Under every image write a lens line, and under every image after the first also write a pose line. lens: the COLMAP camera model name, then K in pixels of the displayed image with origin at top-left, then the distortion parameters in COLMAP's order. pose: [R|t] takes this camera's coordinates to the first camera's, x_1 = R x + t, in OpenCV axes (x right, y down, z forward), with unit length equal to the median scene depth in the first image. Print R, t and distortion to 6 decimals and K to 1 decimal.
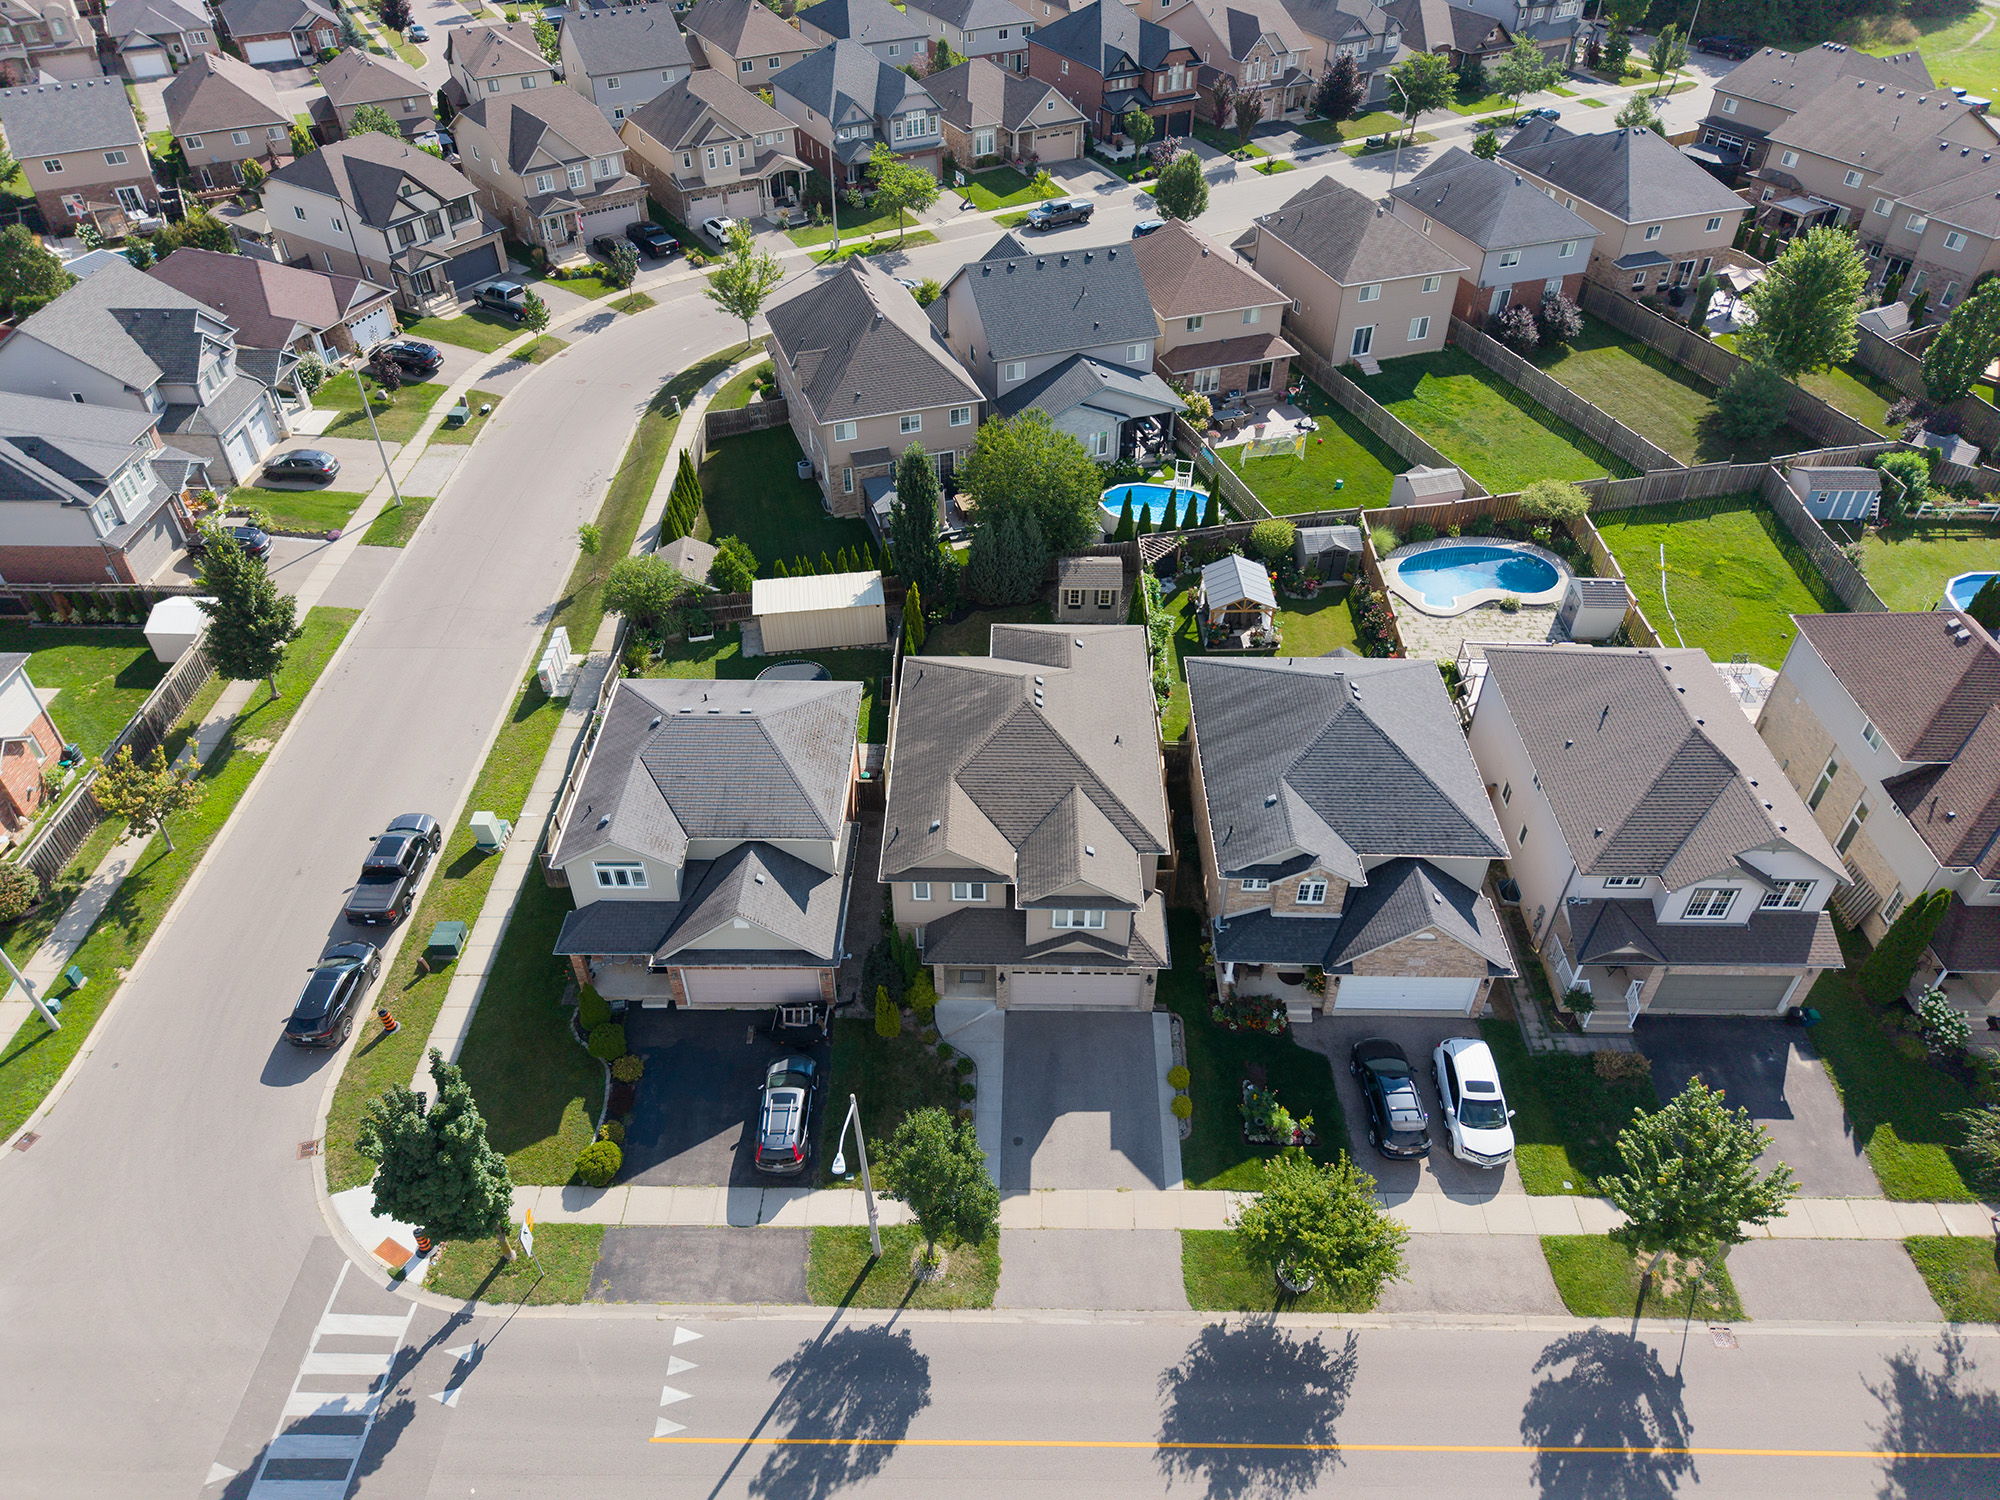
lens RADIAL K [[1339.1, 0, 1000.0], [0, 1339.1, 750.0], [0, 0, 1]] dist [0.015496, -0.005916]
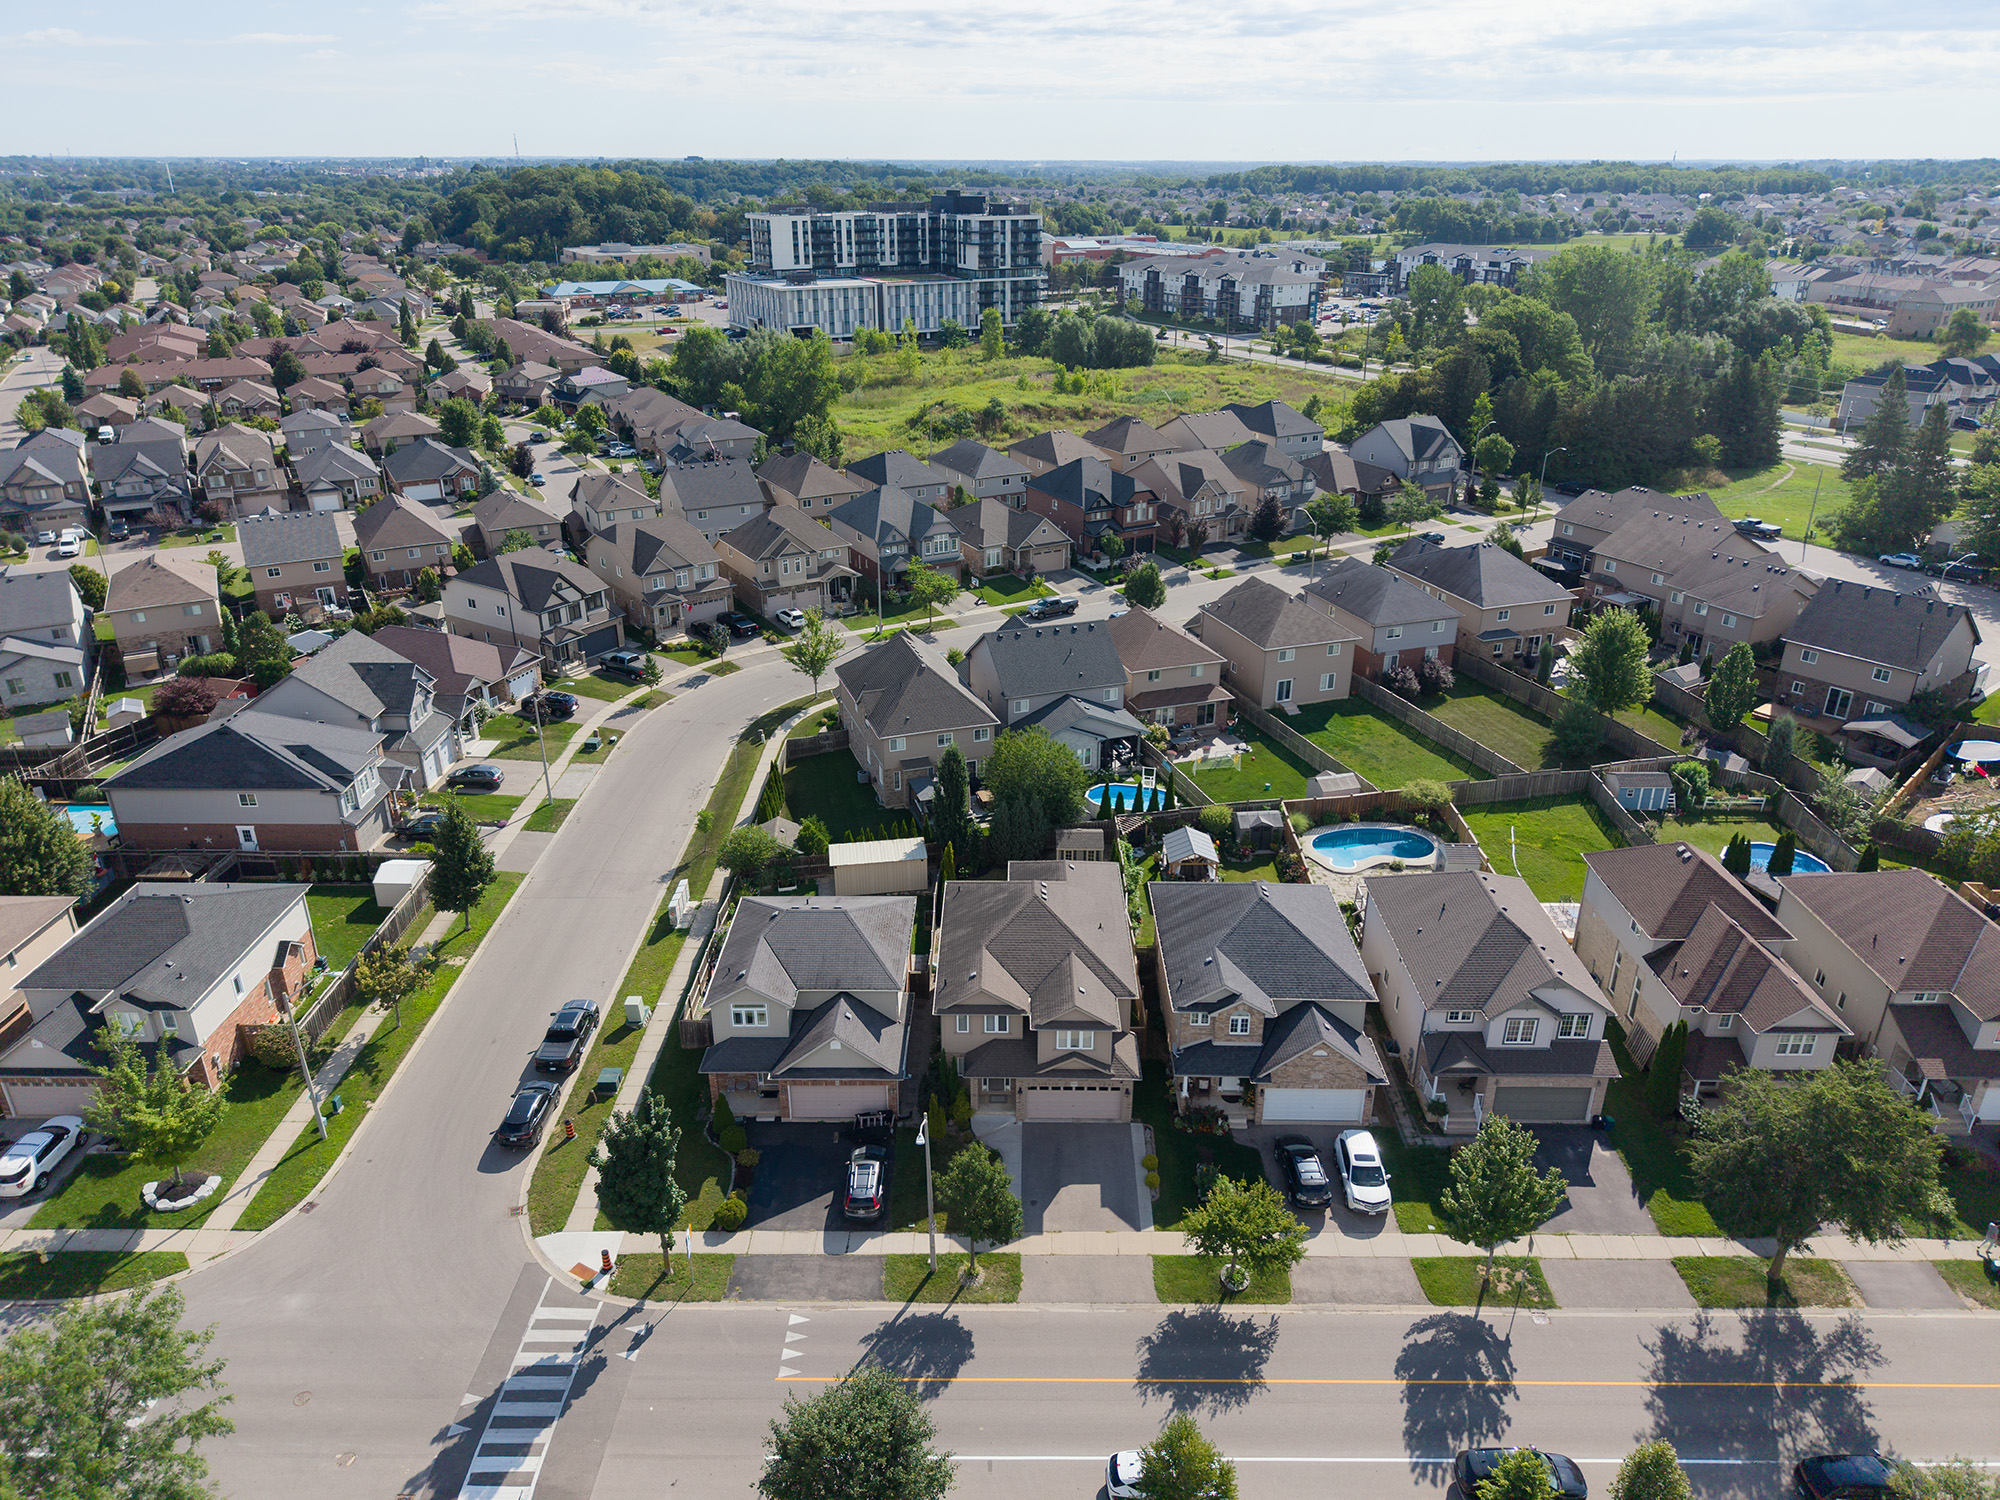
lens RADIAL K [[1337.8, 0, 1000.0], [0, 1337.8, 750.0], [0, 0, 1]] dist [0.088882, -0.139013]
pose [[0.999993, -0.000957, 0.003689, -0.017759], [0.001978, 0.957686, -0.287809, 0.171106], [-0.003257, 0.287814, 0.957681, -0.320165]]
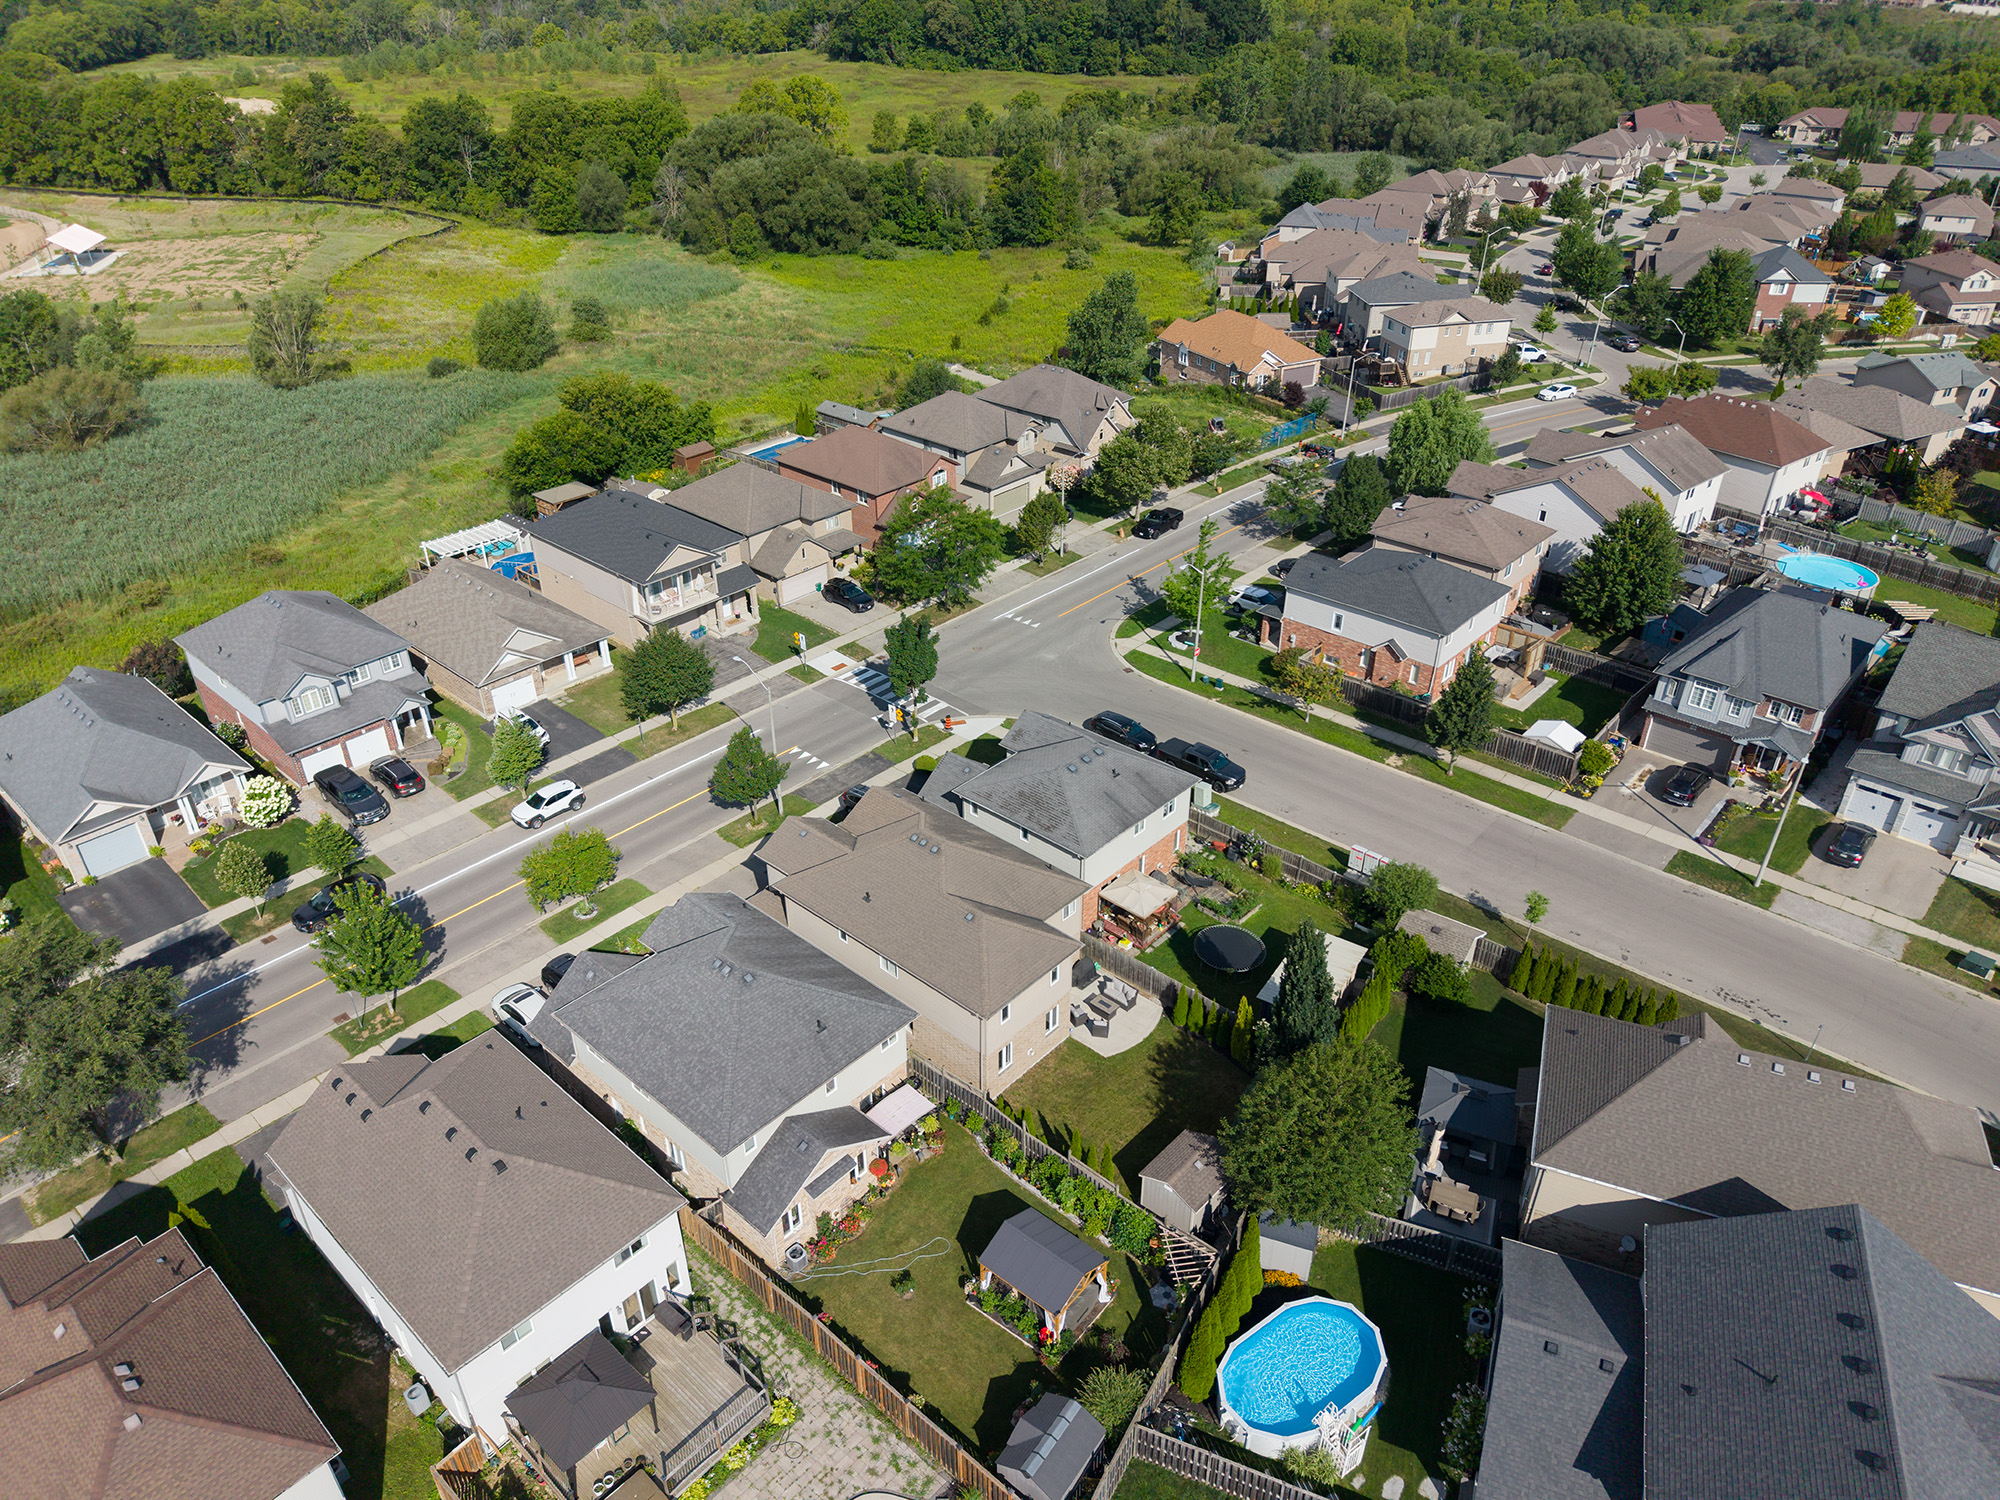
lens RADIAL K [[1337.8, 0, 1000.0], [0, 1337.8, 750.0], [0, 0, 1]] dist [0.088882, -0.139013]
pose [[-0.661981, 0.380965, -0.645482, 0.583058], [-0.488776, 0.433466, 0.757103, -0.812481], [0.568224, 0.816684, -0.100740, 0.834905]]
